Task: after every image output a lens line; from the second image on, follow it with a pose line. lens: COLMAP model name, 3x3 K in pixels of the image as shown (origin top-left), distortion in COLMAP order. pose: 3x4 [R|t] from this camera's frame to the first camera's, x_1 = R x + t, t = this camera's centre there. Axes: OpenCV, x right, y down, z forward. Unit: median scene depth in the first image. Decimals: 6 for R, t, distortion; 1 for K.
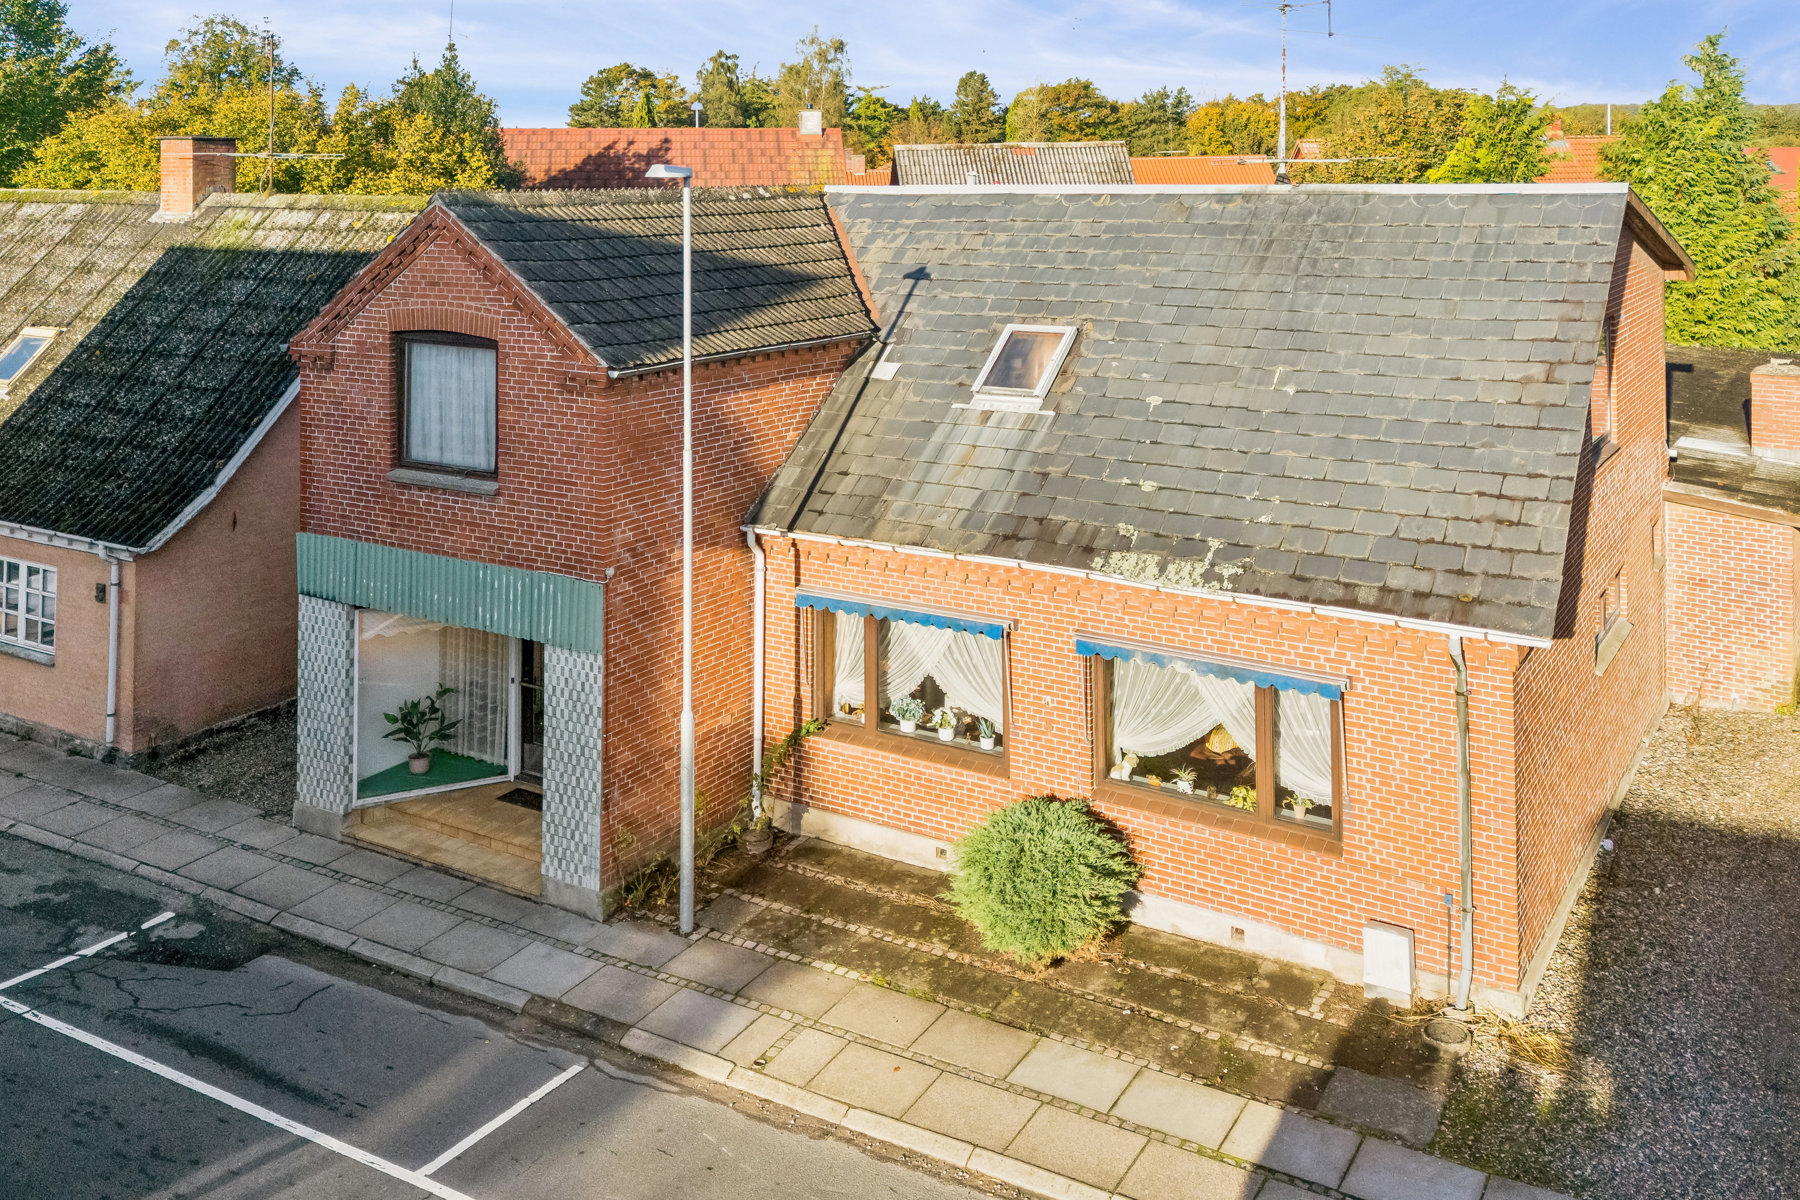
lens RADIAL K [[1504.5, 0, 900.0], [0, 1504.5, 600.0], [0, 0, 1]] dist [0.061629, -0.012220]
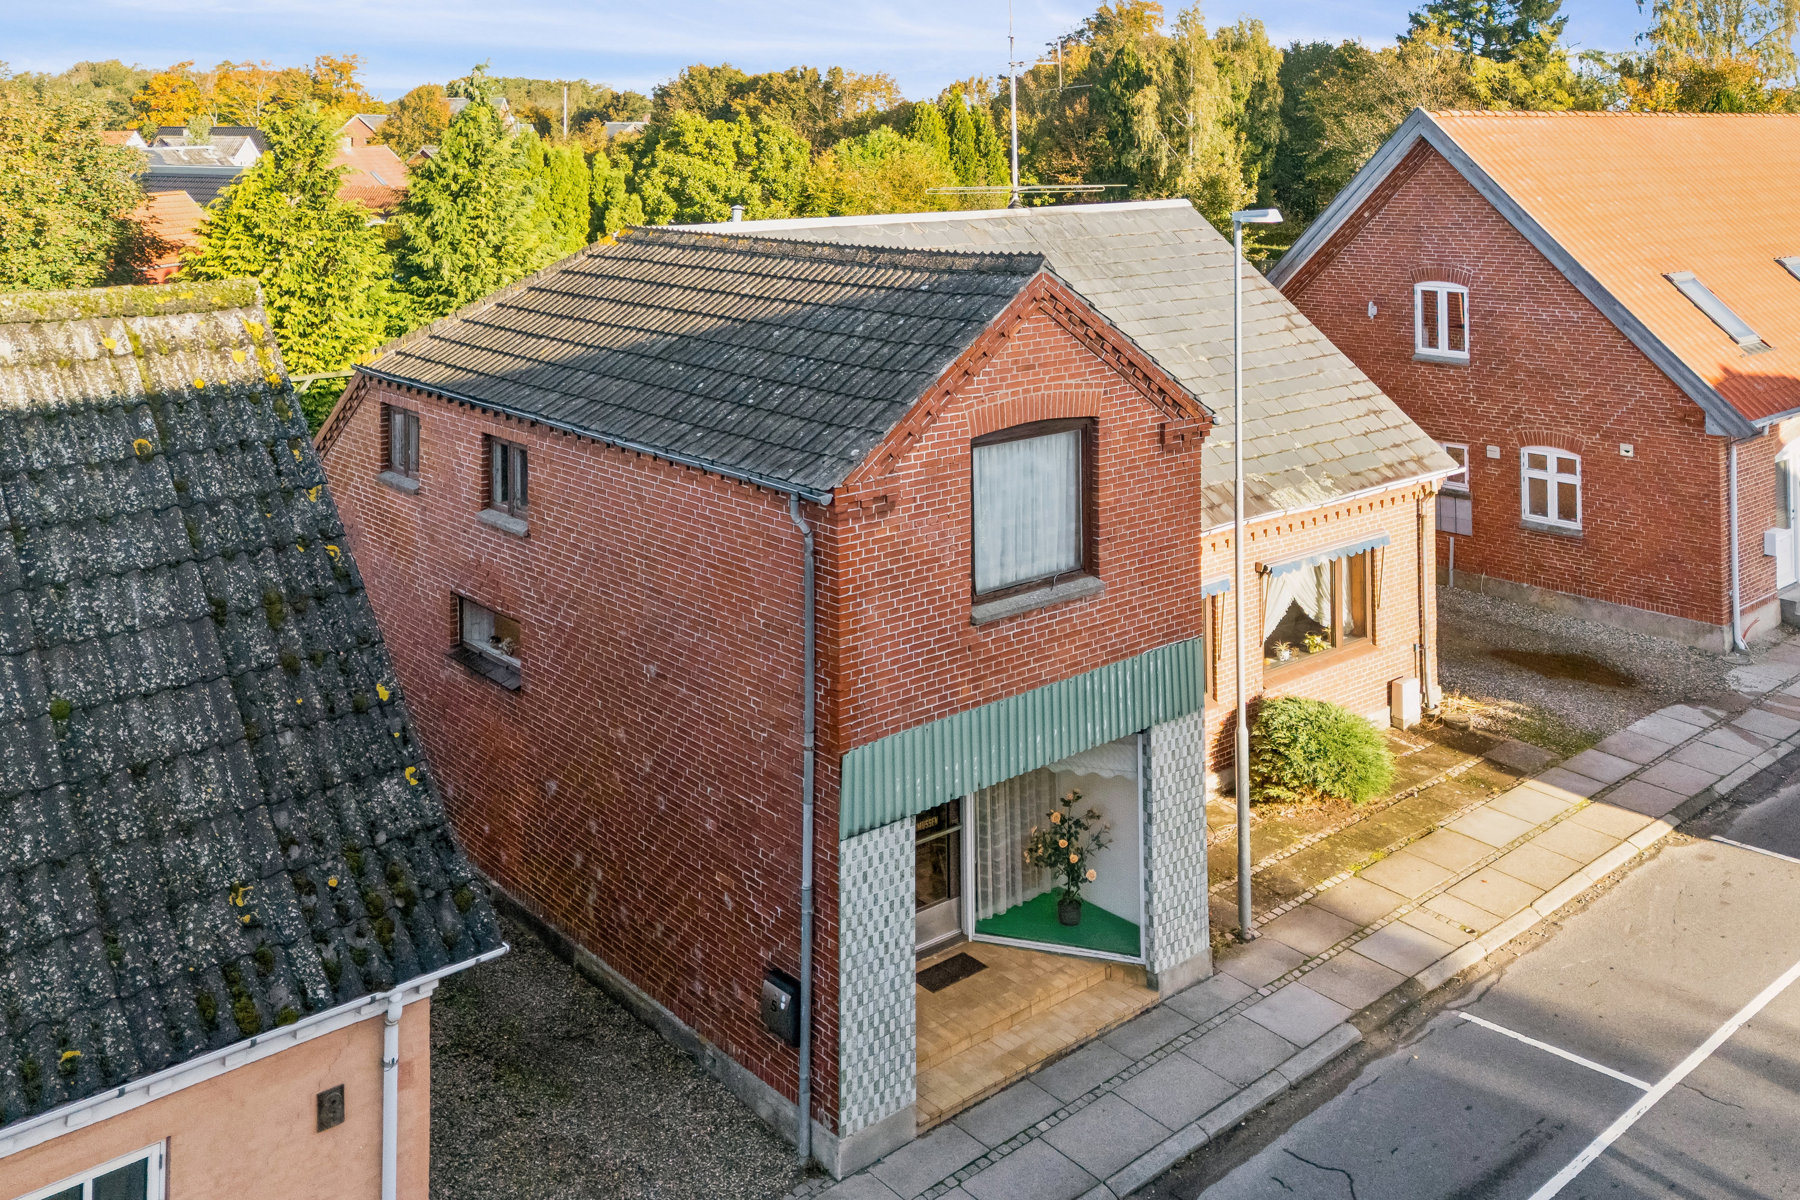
lens RADIAL K [[1504.5, 0, 900.0], [0, 1504.5, 600.0], [0, 0, 1]] dist [0.061629, -0.012220]
pose [[0.324678, -0.262846, 0.908568, -1.146562], [0.282835, 0.943636, 0.171920, -0.256825], [-0.902546, 0.201156, 0.380720, 0.794167]]
